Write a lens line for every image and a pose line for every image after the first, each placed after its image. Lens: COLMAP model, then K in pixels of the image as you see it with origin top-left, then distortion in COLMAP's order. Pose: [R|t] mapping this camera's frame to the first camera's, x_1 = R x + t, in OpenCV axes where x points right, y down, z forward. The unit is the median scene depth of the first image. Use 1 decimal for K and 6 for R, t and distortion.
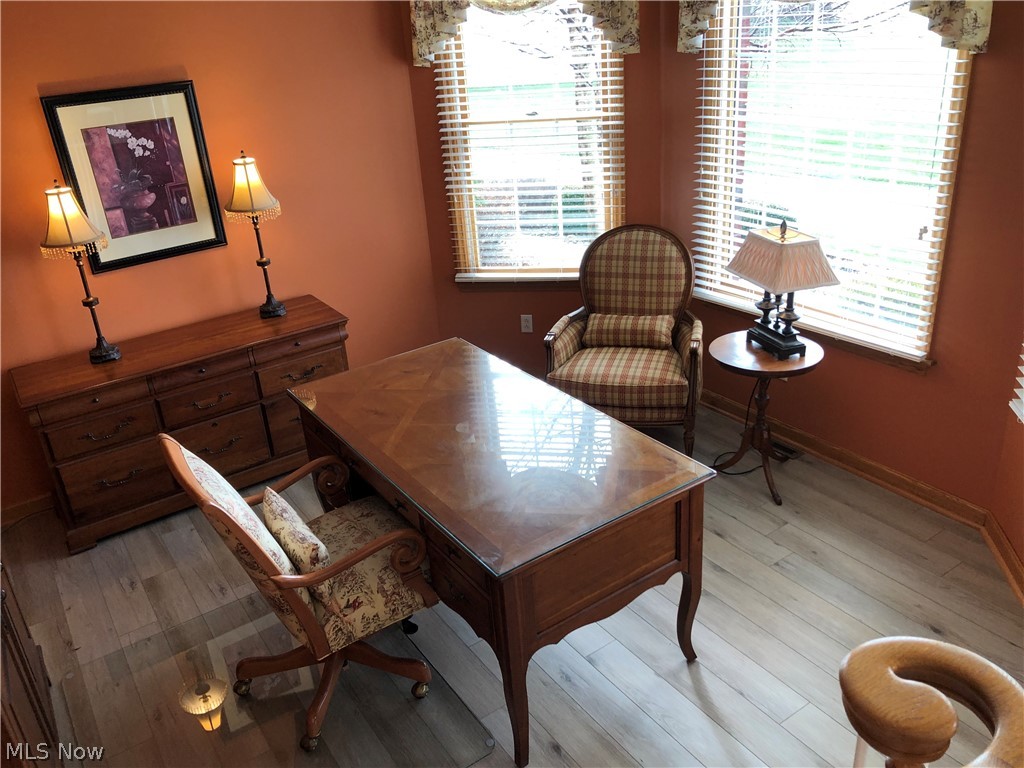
lens RADIAL K [[848.5, 0, 514.5], [0, 848.5, 388.3], [0, 0, 1]] dist [0.054059, -0.037348]
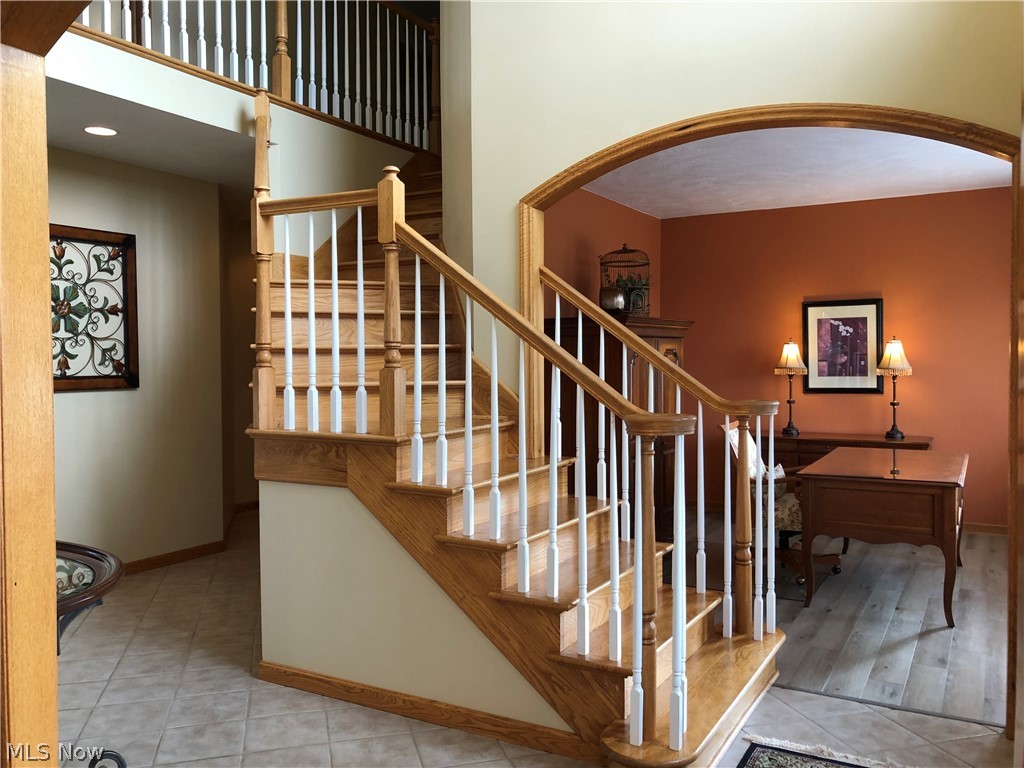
lens RADIAL K [[848.5, 0, 507.2], [0, 848.5, 380.0], [0, 0, 1]] dist [0.054059, -0.037348]
pose [[0.455162, 0.097865, -0.885014, 0.847006], [-0.397531, 0.911718, -0.103632, 0.286816], [0.796741, 0.398989, 0.453884, -0.361696]]
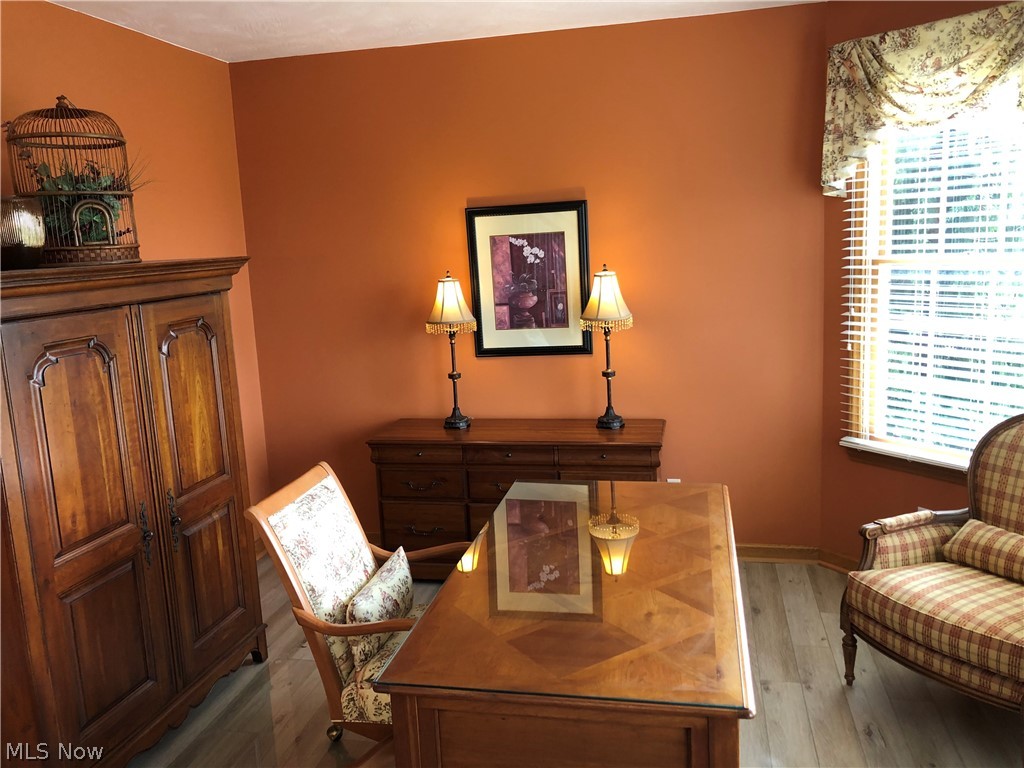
lens RADIAL K [[848.5, 0, 491.0], [0, 848.5, 384.6], [0, 0, 1]] dist [0.054059, -0.037348]
pose [[0.683433, 0.167206, -0.710606, 0.340939], [-0.309486, 0.947974, -0.074592, -0.018214], [0.661164, 0.270902, 0.699625, 0.220323]]
